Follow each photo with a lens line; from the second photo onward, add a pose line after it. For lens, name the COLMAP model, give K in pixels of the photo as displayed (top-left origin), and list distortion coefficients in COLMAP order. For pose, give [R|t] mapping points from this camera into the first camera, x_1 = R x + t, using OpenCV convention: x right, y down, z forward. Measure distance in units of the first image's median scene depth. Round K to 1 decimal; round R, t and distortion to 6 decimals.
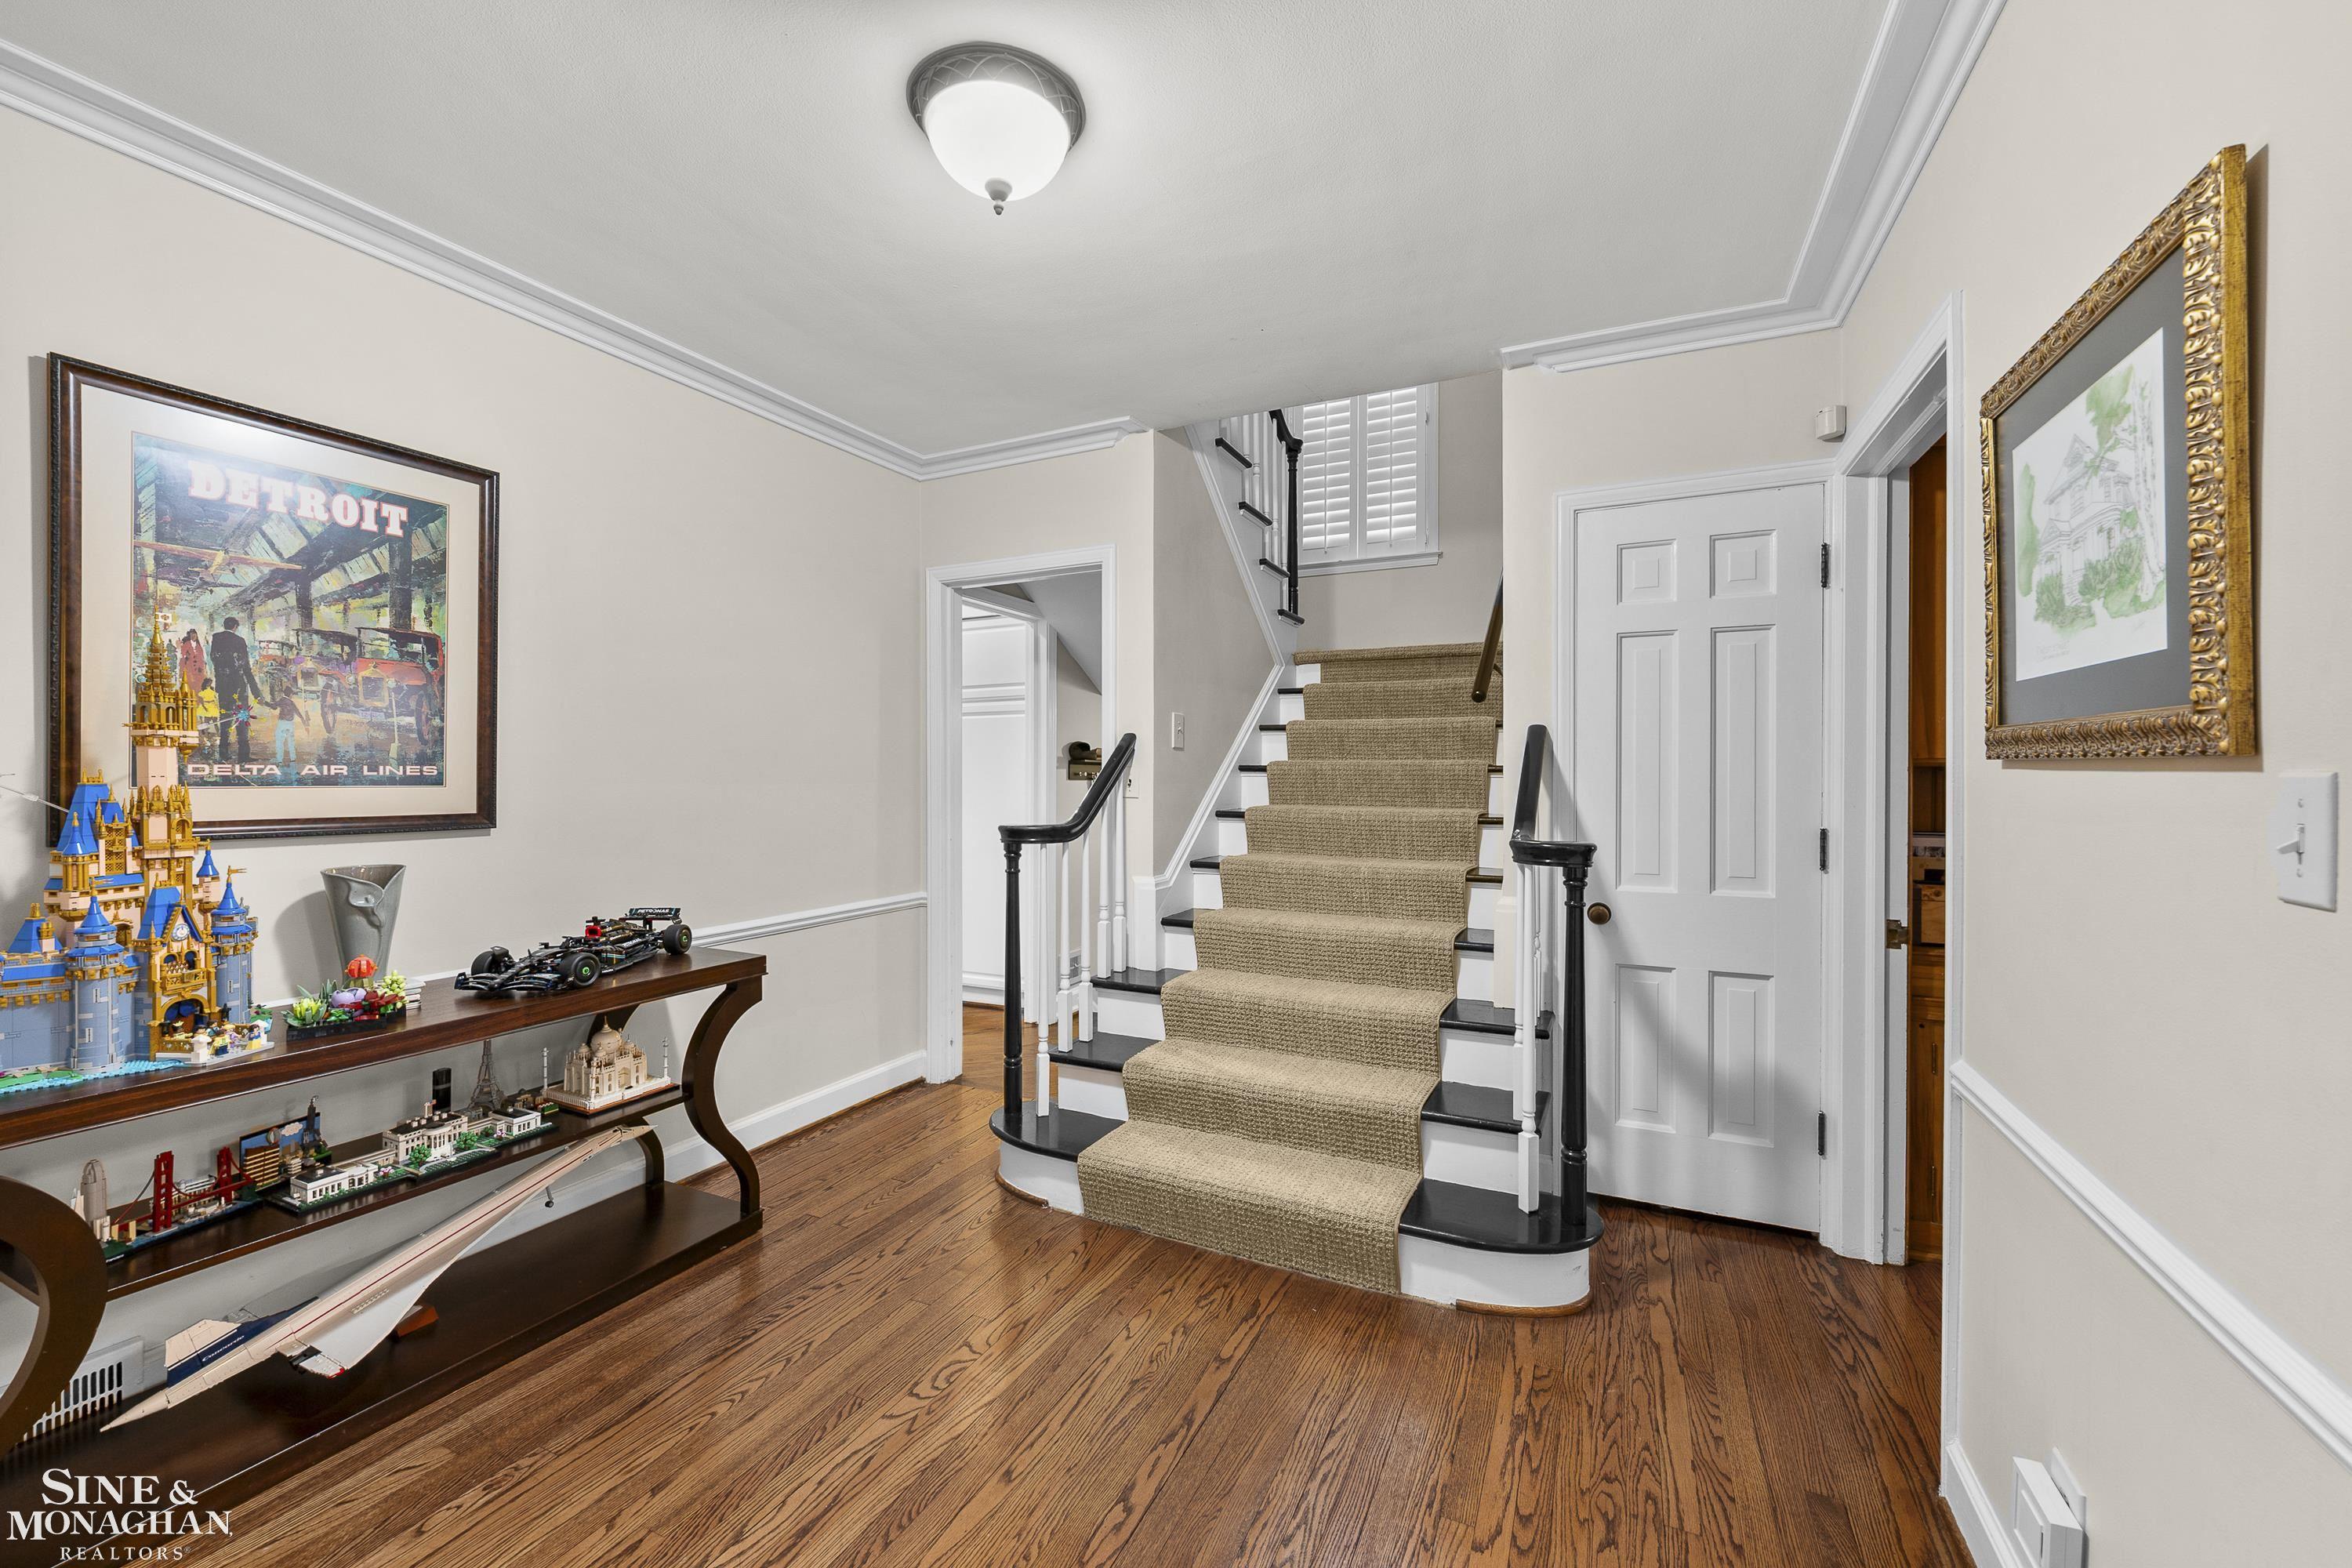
lens RADIAL K [[962.9, 0, 1161.4], [0, 962.9, 777.3], [0, 0, 1]] dist [0.000281, 0.000017]
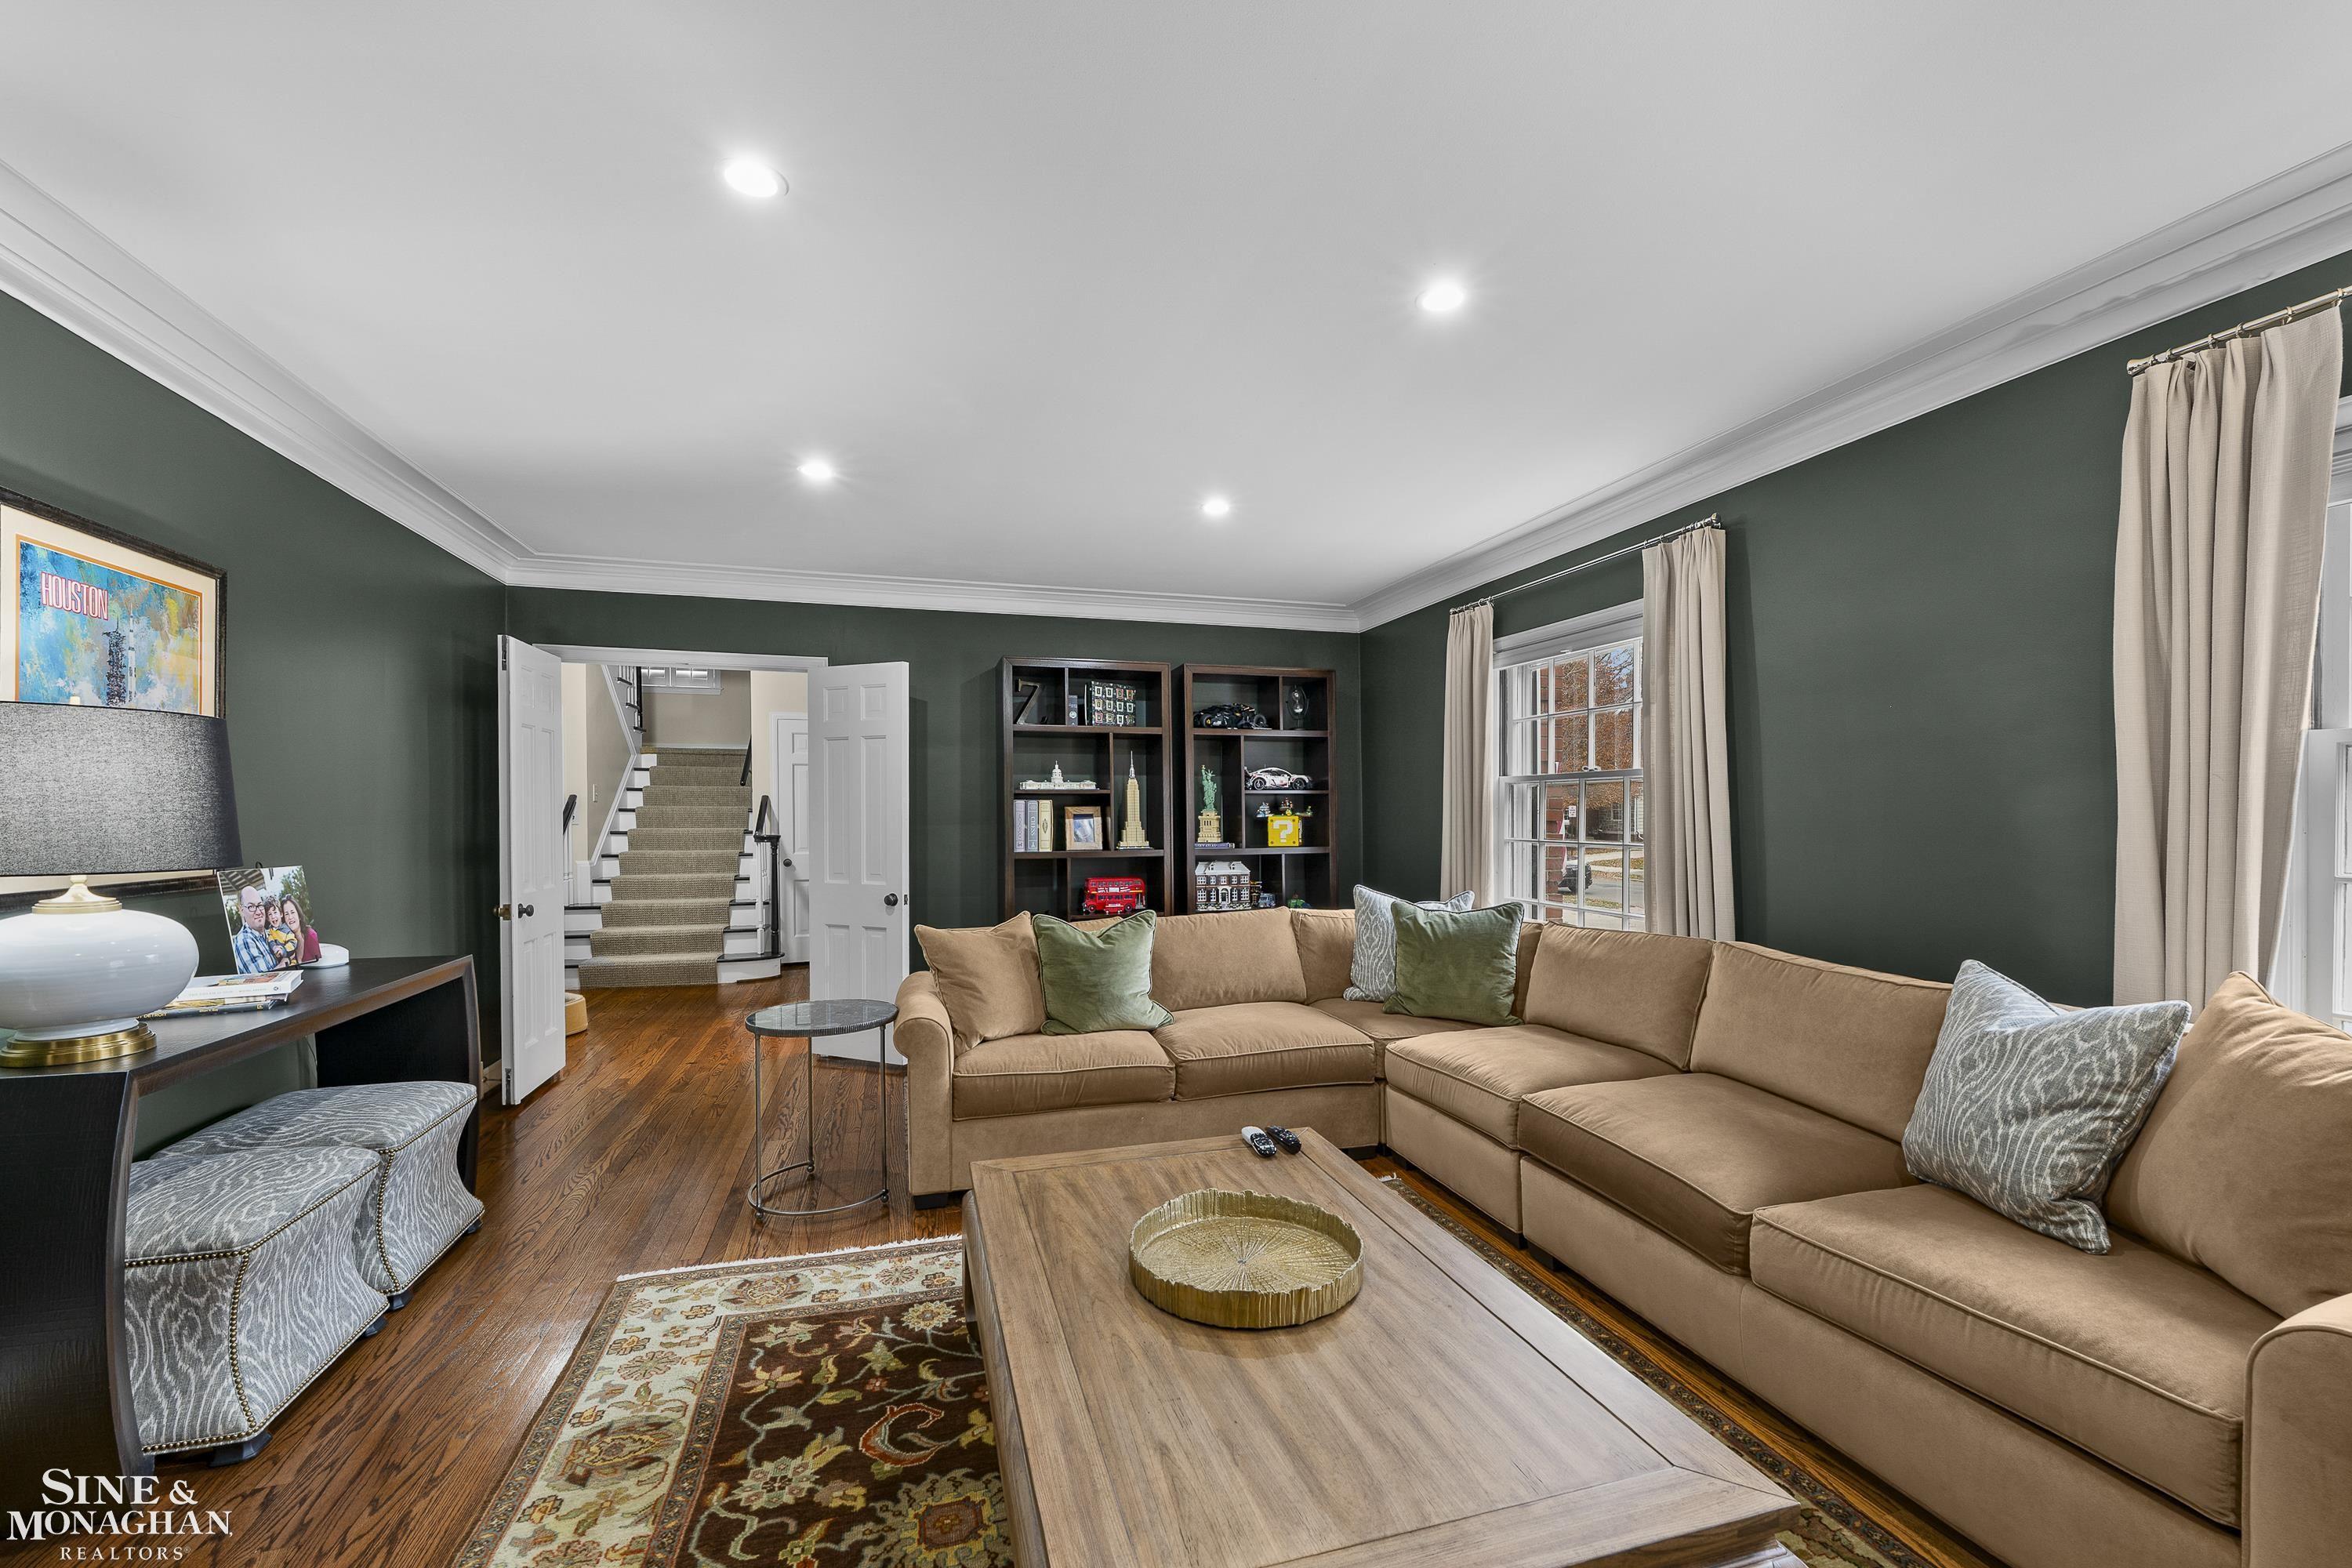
lens RADIAL K [[962.9, 0, 1162.8], [0, 962.9, 808.0], [0, 0, 1]] dist [0.000281, 0.000017]
pose [[0.748749, -0.002501, 0.662849, -0.532641], [0.006713, 0.999970, -0.003810, 0.000765], [-0.662820, 0.007302, 0.748743, -1.659158]]
